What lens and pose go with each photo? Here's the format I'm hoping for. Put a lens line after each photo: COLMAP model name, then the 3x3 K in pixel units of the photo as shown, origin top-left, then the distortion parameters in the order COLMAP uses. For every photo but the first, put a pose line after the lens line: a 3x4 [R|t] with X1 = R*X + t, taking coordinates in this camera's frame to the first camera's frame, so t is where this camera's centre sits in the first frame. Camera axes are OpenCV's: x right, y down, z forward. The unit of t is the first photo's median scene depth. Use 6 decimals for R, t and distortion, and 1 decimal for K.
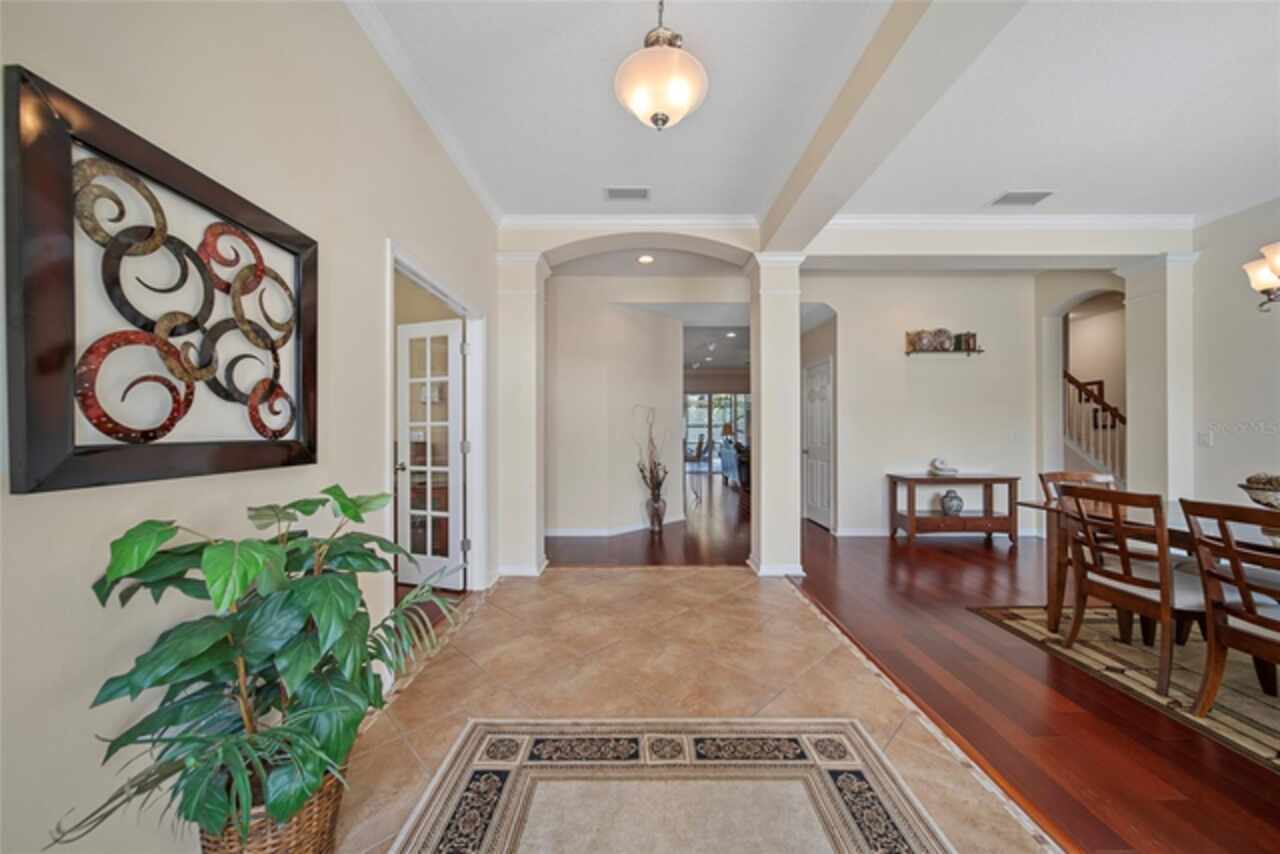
lens RADIAL K [[456.7, 0, 634.8], [0, 456.7, 431.0], [0, 0, 1]] dist [0.001996, 0.000176]
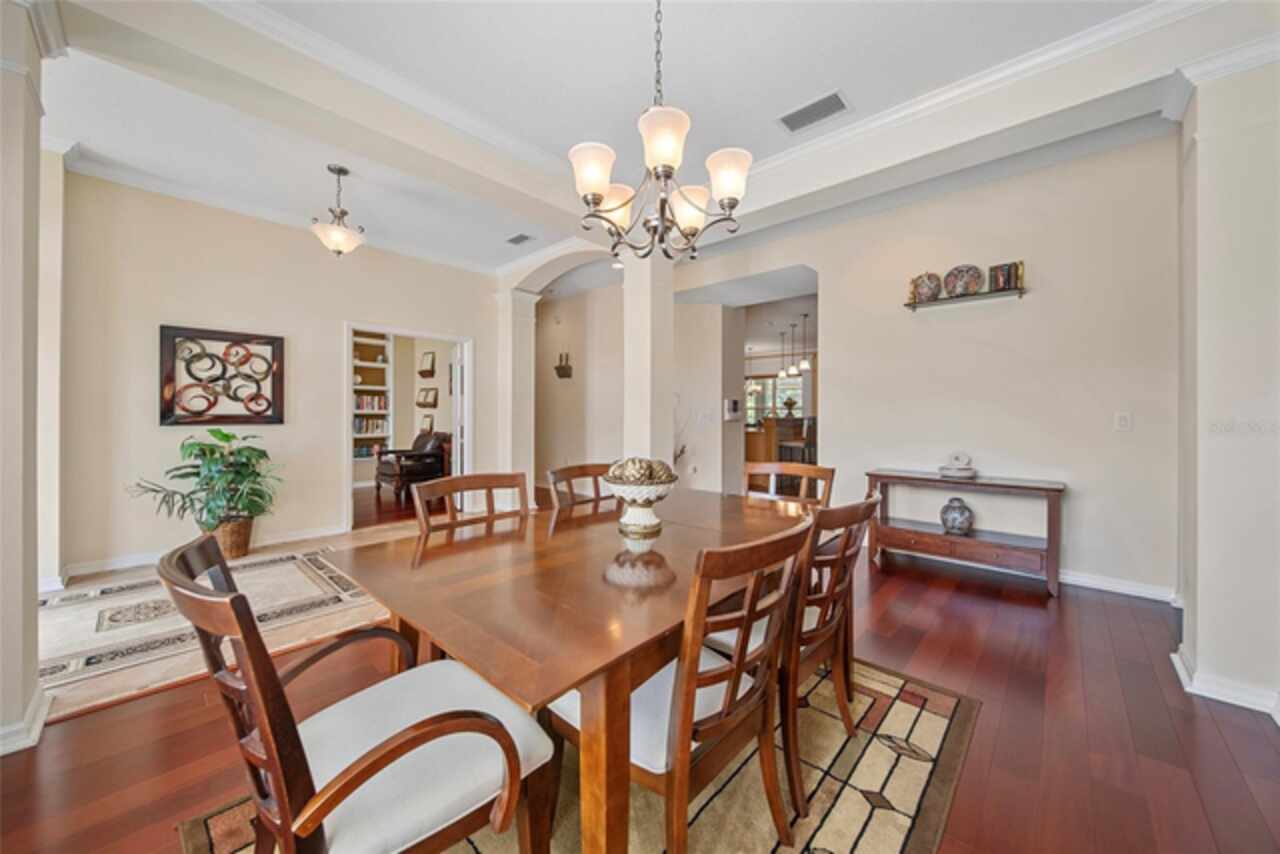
lens RADIAL K [[456.7, 0, 627.9], [0, 456.7, 420.2], [0, 0, 1]] dist [0.001996, 0.000176]
pose [[0.727205, 0.009112, -0.686360, 2.896577], [-0.003342, 0.999947, 0.009733, 0.020245], [0.686413, -0.004784, 0.727197, 0.540169]]
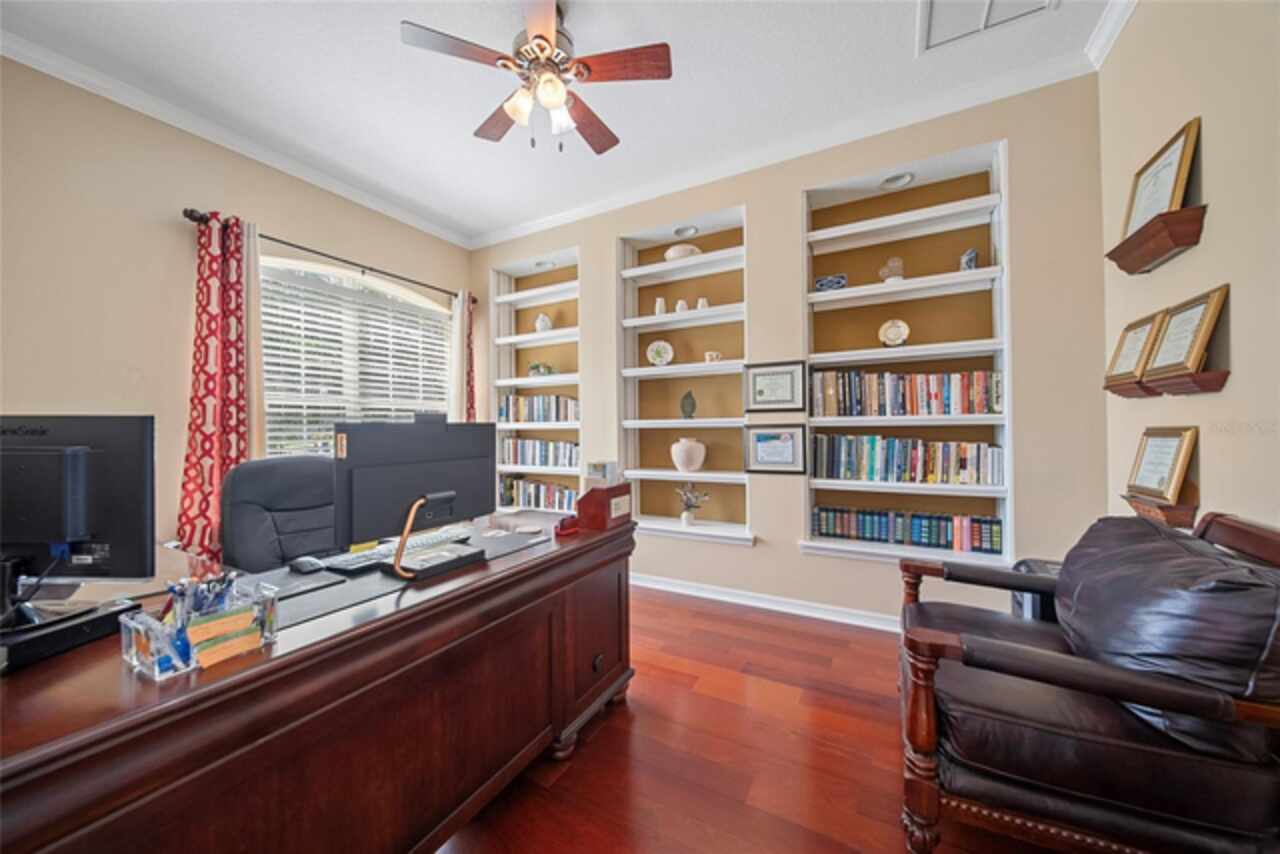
lens RADIAL K [[456.7, 0, 640.2], [0, 456.7, 428.5], [0, 0, 1]] dist [0.001996, 0.000176]
pose [[-0.483329, 0.002477, -0.875435, -0.949565], [0.012808, 0.999909, -0.004243, 0.009627], [0.875345, -0.013263, -0.483317, 2.275713]]
